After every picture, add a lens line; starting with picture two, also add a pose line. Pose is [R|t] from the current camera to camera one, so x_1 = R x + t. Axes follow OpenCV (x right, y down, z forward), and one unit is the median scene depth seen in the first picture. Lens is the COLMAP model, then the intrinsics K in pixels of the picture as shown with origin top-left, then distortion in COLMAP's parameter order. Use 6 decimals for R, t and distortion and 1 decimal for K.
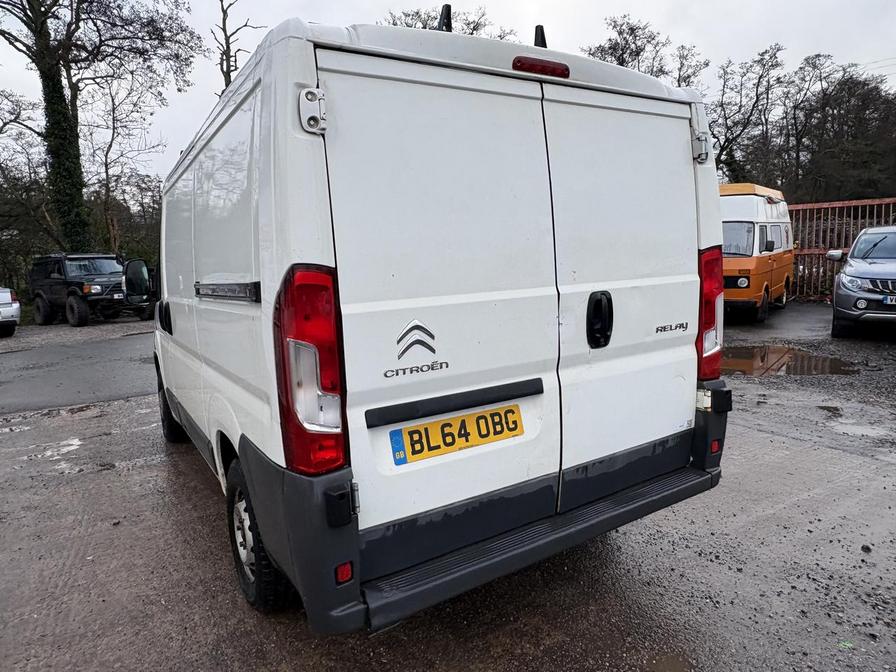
lens RADIAL K [[580.3, 0, 449.6], [0, 580.3, 328.4], [0, 0, 1]] dist [0.003294, 0.000699]
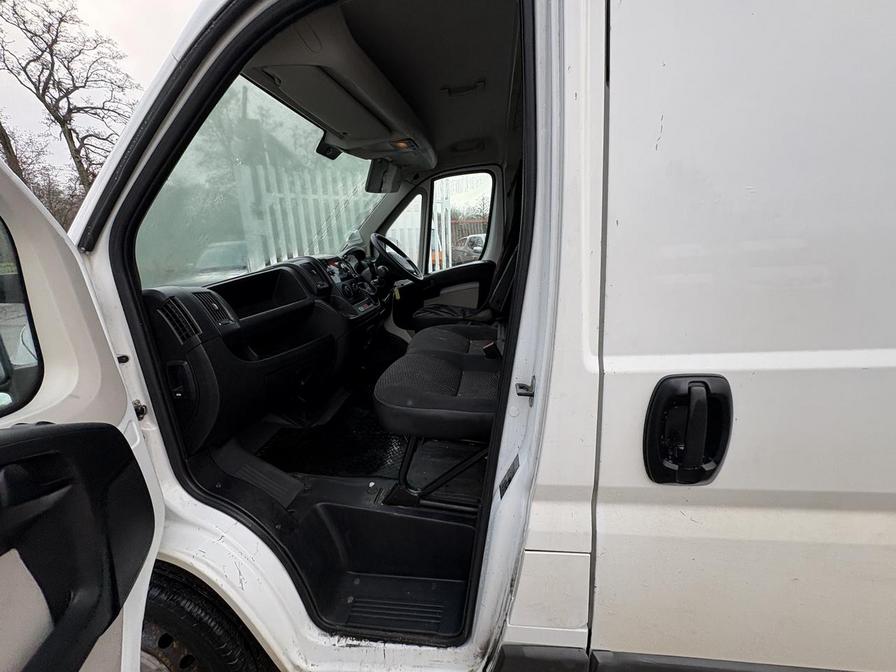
lens RADIAL K [[353.3, 0, 447.1], [0, 353.3, 335.5], [0, 0, 1]] dist [-0.000069, -0.000339]
pose [[0.634232, -0.188221, 0.749882, -0.094429], [0.116905, 0.982109, 0.147635, -0.014343], [-0.764253, -0.005970, 0.644888, 0.137994]]
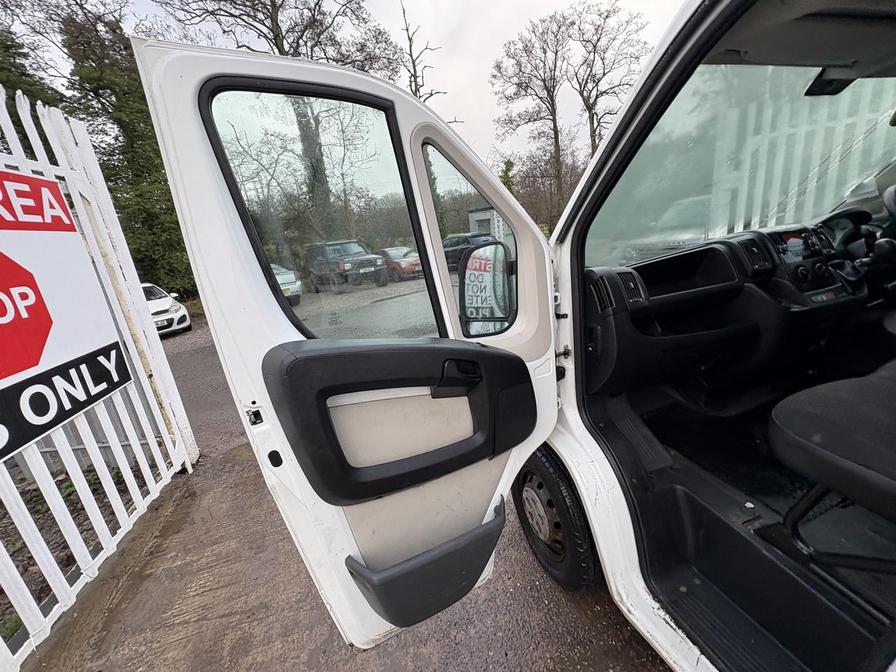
lens RADIAL K [[356.4, 0, 450.3], [0, 356.4, 336.9], [0, 0, 1]] dist [-0.000424, -0.000721]
pose [[0.967068, -0.010096, -0.254319, -0.092109], [0.053783, 0.984756, 0.165420, -0.016959], [0.248772, -0.173651, 0.952868, 0.131462]]
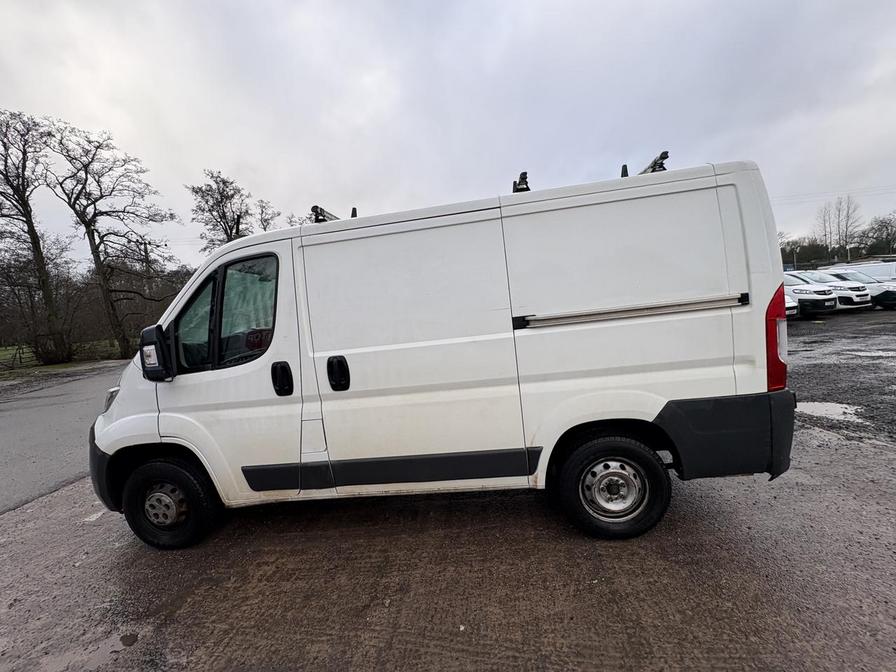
lens RADIAL K [[353.3, 0, 447.1], [0, 353.3, 335.5], [0, 0, 1]] dist [-0.000069, -0.000339]
pose [[0.618505, -0.077279, 0.781971, -0.116110], [0.160465, 0.986603, -0.029419, -0.004972], [-0.769222, 0.143674, 0.622620, 0.068649]]
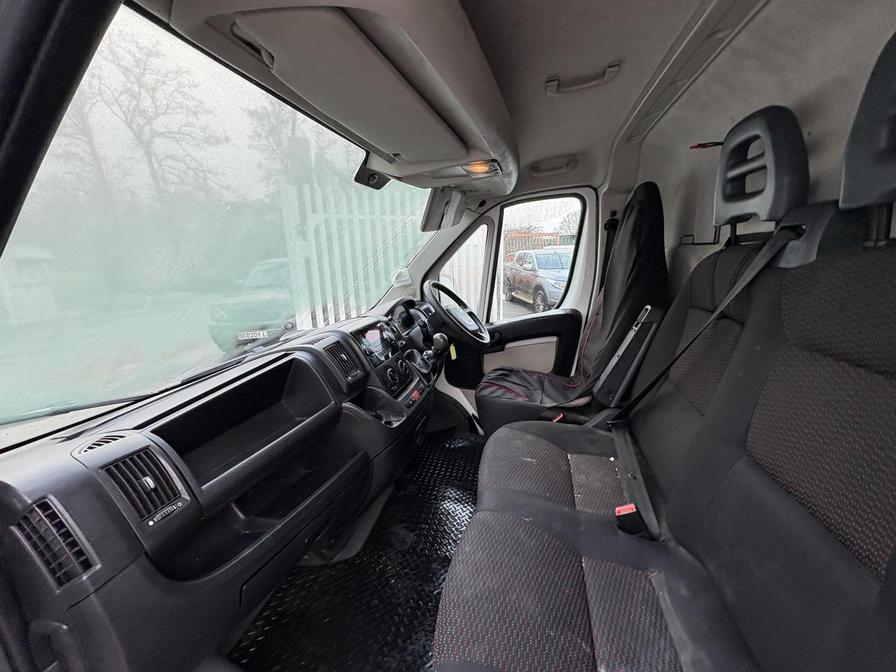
lens RADIAL K [[353.3, 0, 447.1], [0, 353.3, 335.5], [0, 0, 1]] dist [-0.000069, -0.000339]
pose [[0.720633, -0.144845, 0.678018, -0.081643], [0.097947, 0.989395, 0.107261, -0.023389], [-0.686364, -0.010886, 0.727177, 0.154695]]
